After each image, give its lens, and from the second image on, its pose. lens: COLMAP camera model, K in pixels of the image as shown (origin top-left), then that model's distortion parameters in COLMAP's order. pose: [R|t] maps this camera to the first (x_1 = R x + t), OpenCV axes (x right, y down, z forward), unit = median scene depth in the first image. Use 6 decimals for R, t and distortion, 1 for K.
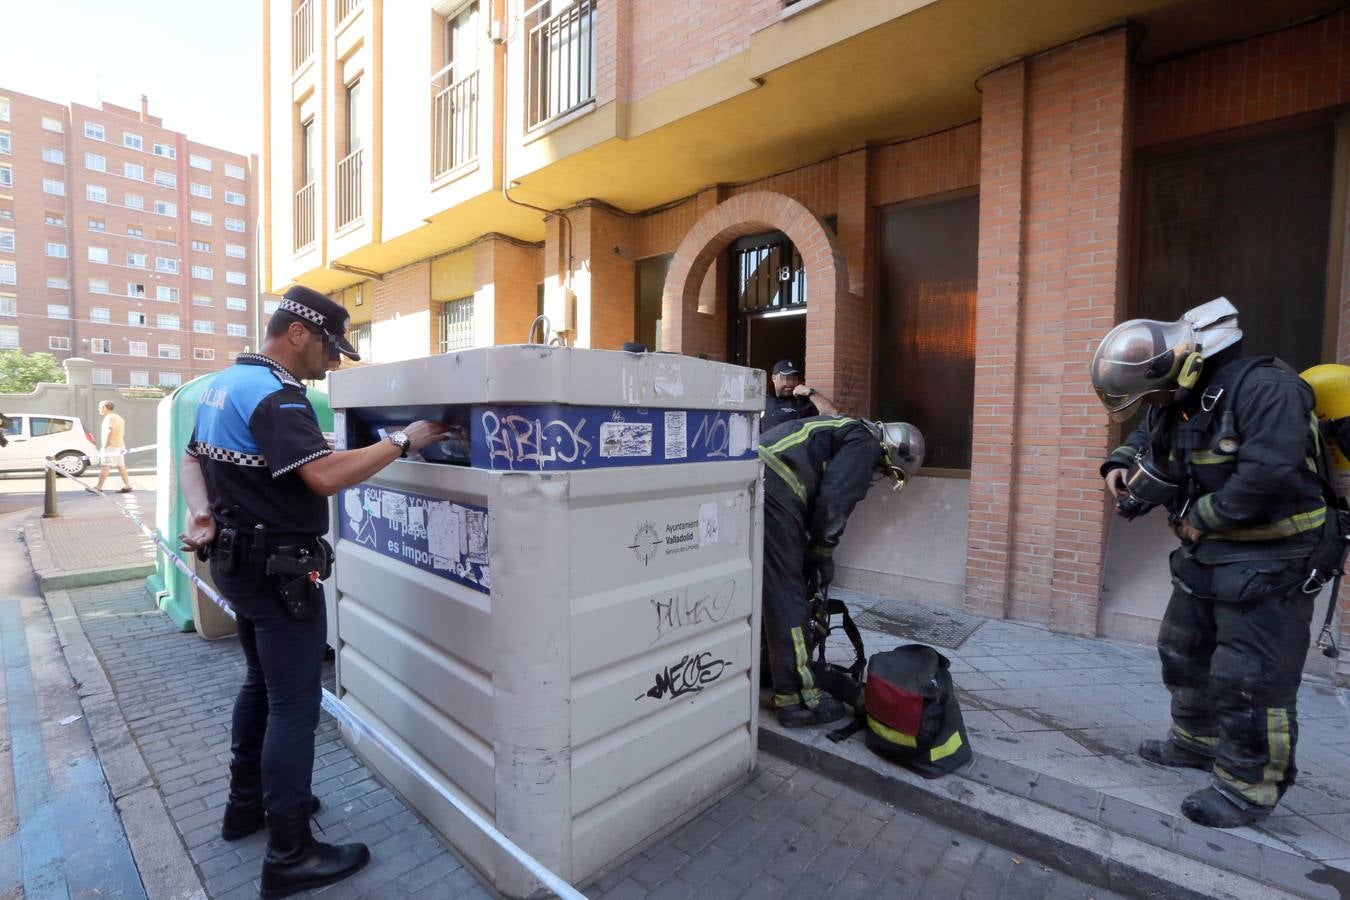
lens RADIAL K [[606.8, 0, 648.8], [0, 606.8, 464.0], [0, 0, 1]] dist [-0.033068, 0.007377]
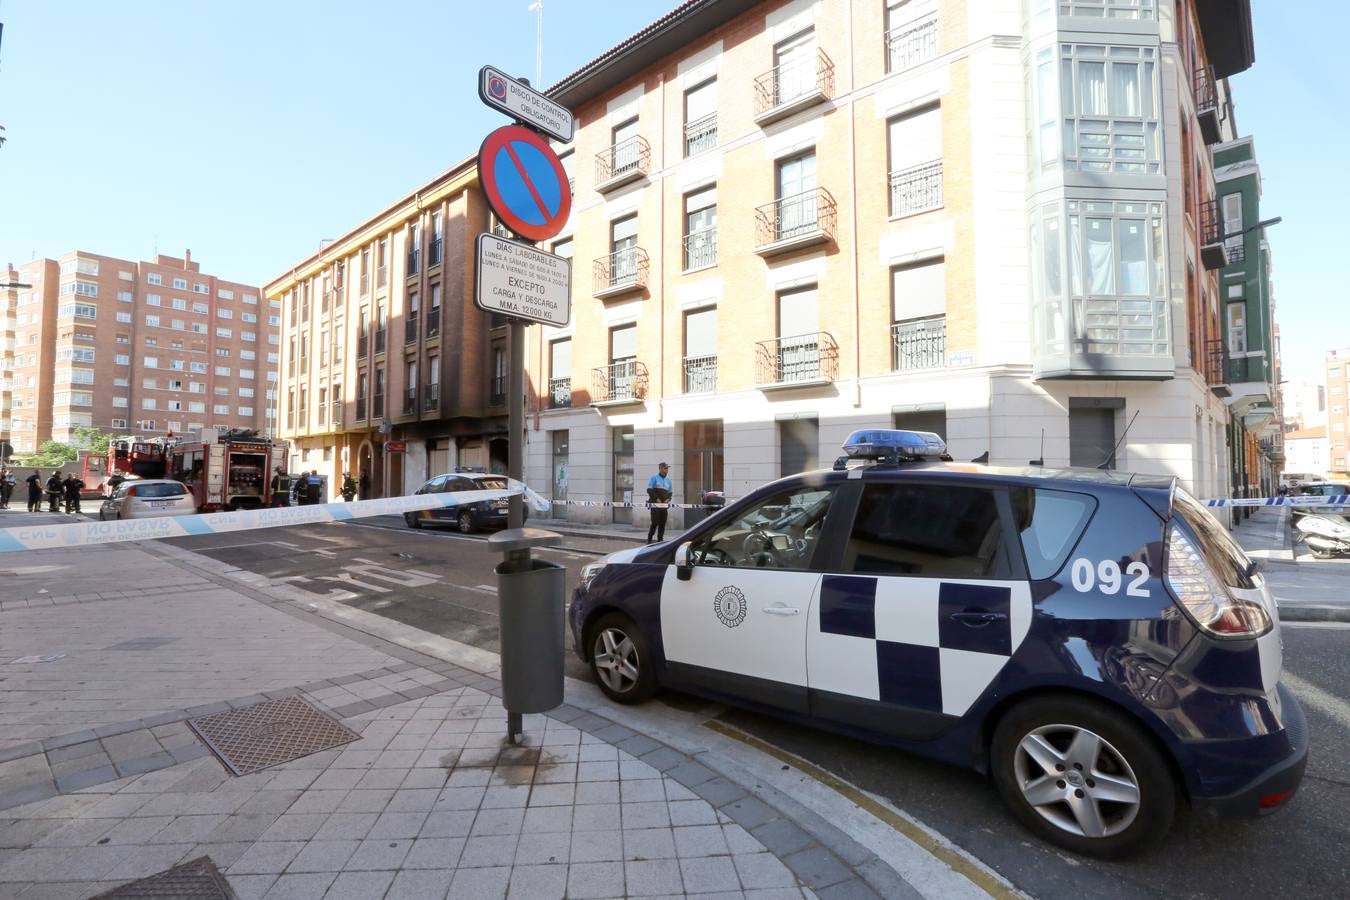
lens RADIAL K [[606.8, 0, 667.3], [0, 606.8, 446.1], [0, 0, 1]] dist [-0.033068, 0.007377]
pose [[0.999246, -0.013101, 0.036536, 0.262373], [0.017055, 0.993773, -0.110114, 0.027761], [-0.034866, 0.110654, 0.993247, -0.447851]]
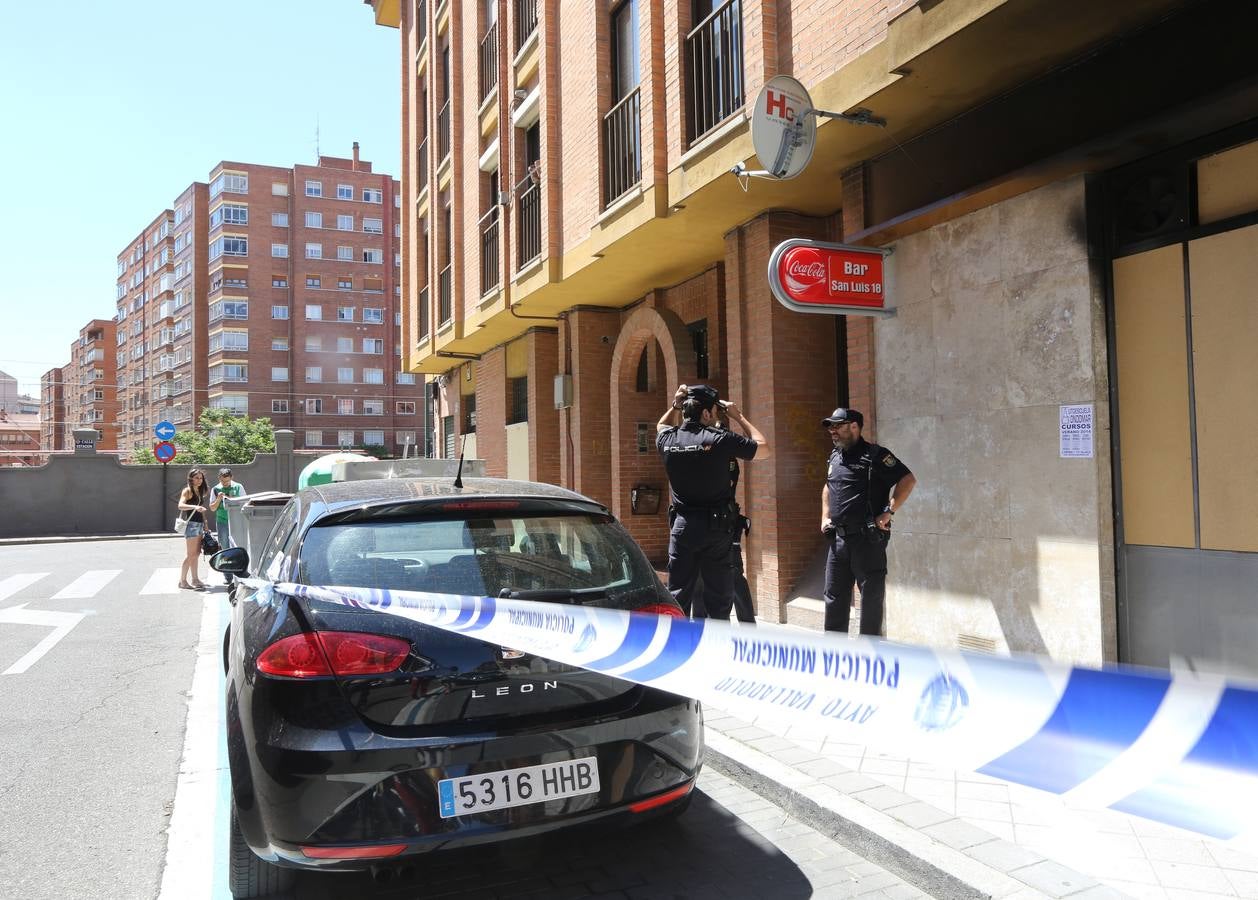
lens RADIAL K [[875.5, 0, 612.3], [0, 875.5, 449.1], [0, 0, 1]] dist [-0.032714, 0.005816]
pose [[0.912384, -0.042767, -0.407095, 0.079580], [0.004132, 0.995439, -0.095313, 0.004798], [0.409314, 0.085279, 0.908399, -0.070403]]
